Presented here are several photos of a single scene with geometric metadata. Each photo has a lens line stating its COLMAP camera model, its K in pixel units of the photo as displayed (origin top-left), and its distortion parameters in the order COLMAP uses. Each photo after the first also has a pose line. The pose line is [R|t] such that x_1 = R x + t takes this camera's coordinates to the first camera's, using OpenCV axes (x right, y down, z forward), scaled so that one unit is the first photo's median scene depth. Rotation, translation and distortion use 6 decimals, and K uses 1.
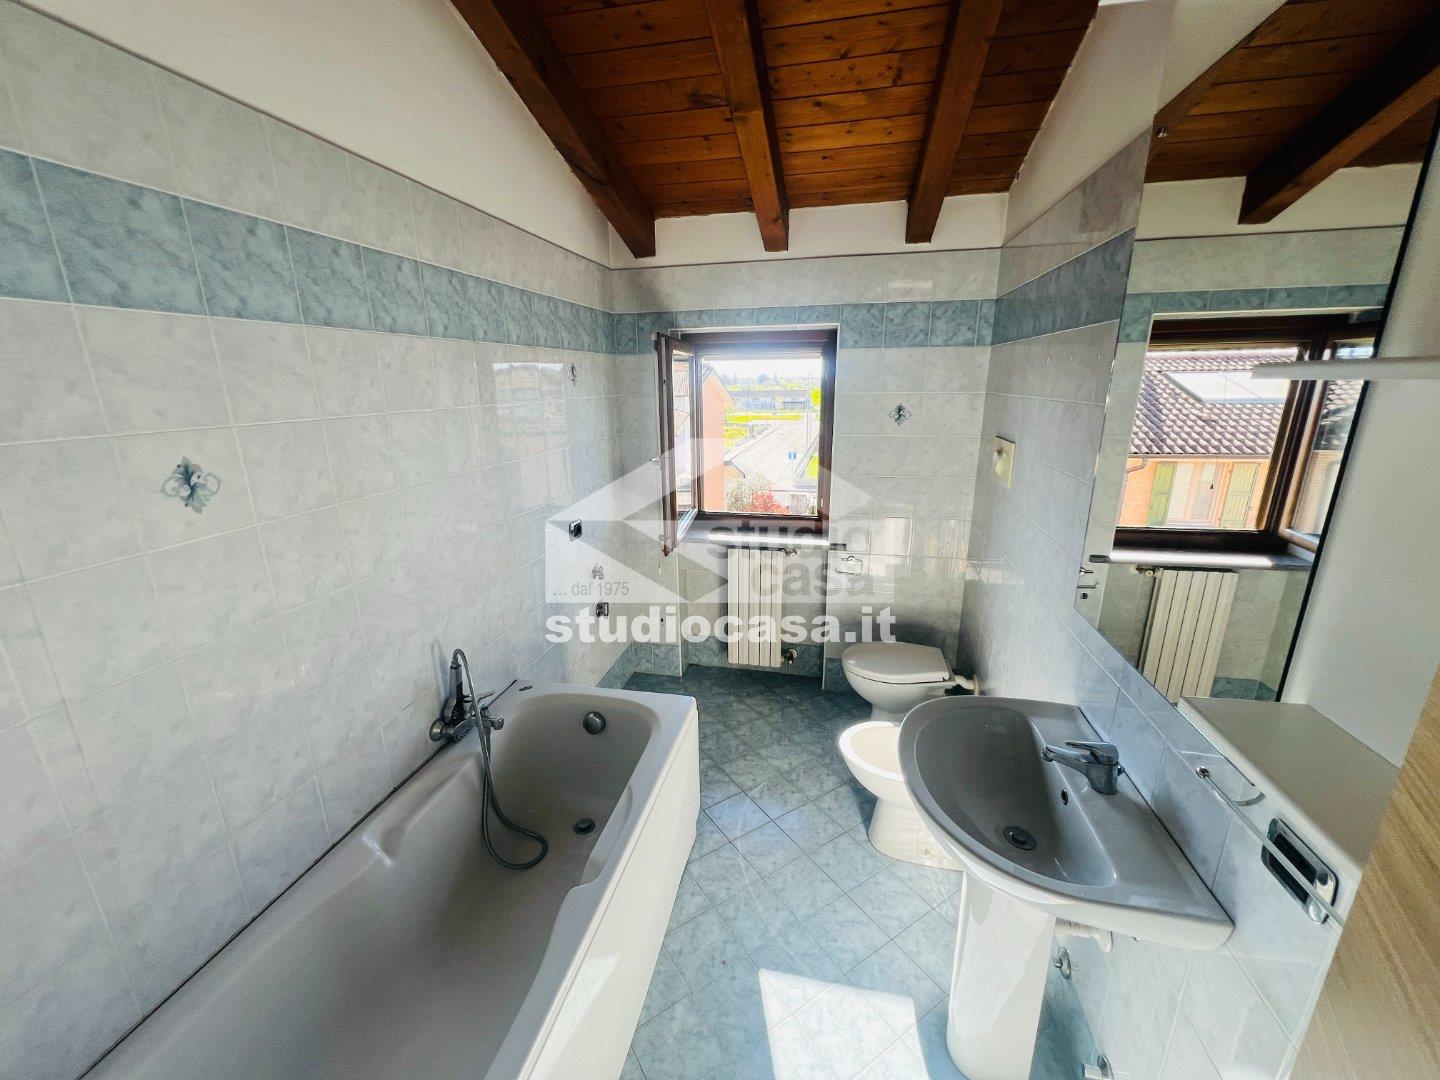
lens RADIAL K [[578.0, 0, 719.1], [0, 578.0, 542.4], [0, 0, 1]] dist [0.000757, 0.000098]
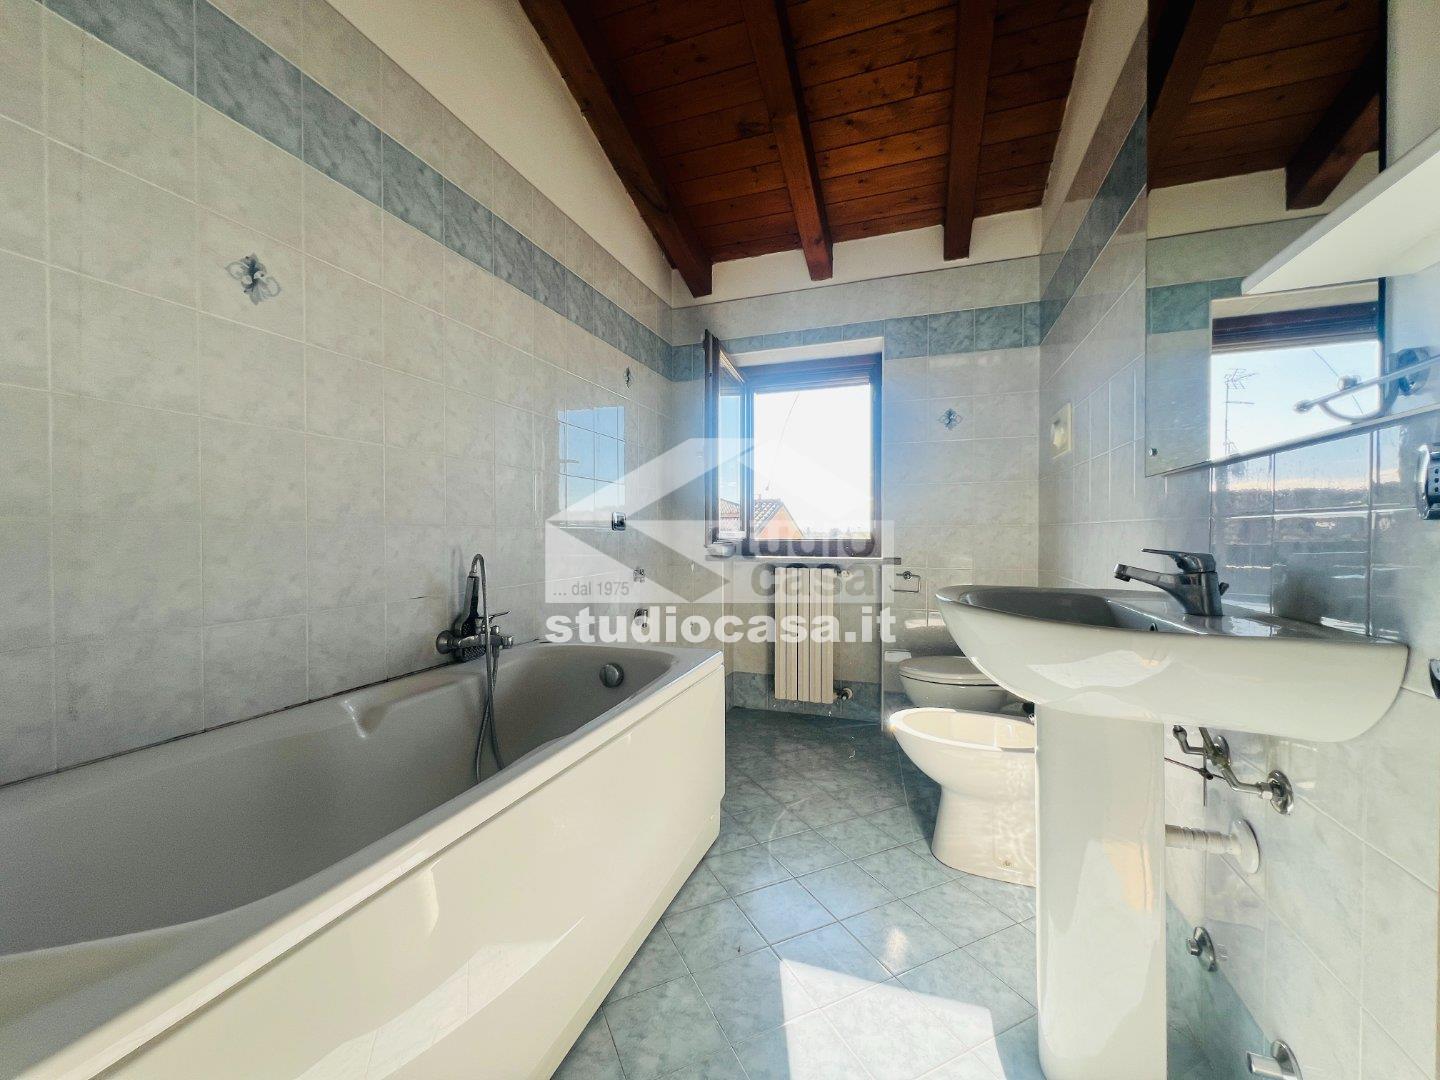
lens RADIAL K [[577.7, 0, 718.6], [0, 577.7, 542.1], [0, 0, 1]] dist [-0.002616, 0.000886]
pose [[0.991898, 0.010666, -0.126586, 0.075087], [-0.042877, 0.966103, -0.254573, 0.382633], [0.119580, 0.257938, 0.958733, 0.101505]]
